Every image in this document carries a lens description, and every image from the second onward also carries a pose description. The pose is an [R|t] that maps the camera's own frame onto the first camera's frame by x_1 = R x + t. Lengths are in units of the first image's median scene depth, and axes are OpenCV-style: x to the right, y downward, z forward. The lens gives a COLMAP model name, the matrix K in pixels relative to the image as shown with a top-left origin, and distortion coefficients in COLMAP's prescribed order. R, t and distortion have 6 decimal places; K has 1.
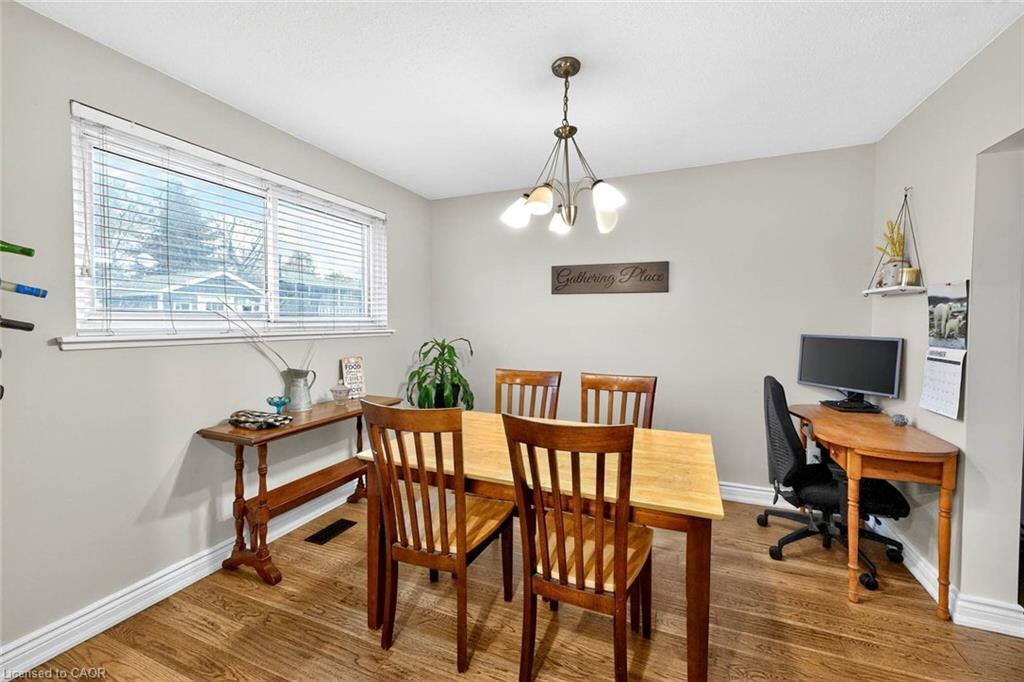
lens RADIAL K [[412.7, 0, 511.0], [0, 412.7, 338.3], [0, 0, 1]] dist [-0.001791, -0.000323]
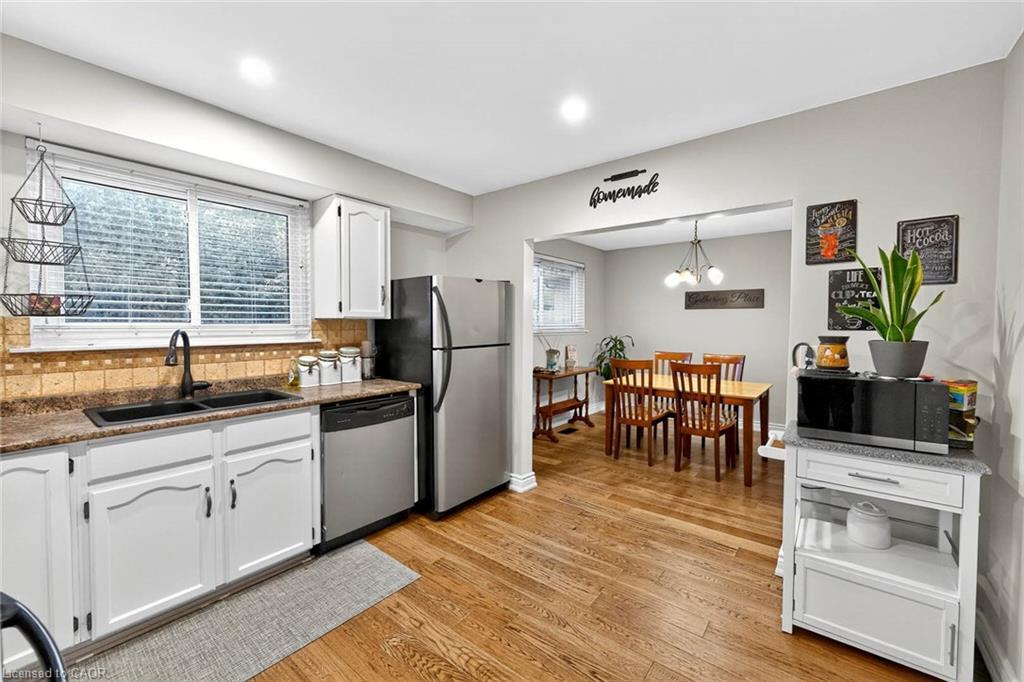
lens RADIAL K [[412.7, 0, 515.8], [0, 412.7, 335.2], [0, 0, 1]] dist [-0.001791, -0.000323]
pose [[0.962976, 0.008056, -0.269466, -0.170899], [-0.009427, 0.999948, -0.003793, 0.012930], [0.269422, 0.006192, 0.963002, -1.199735]]
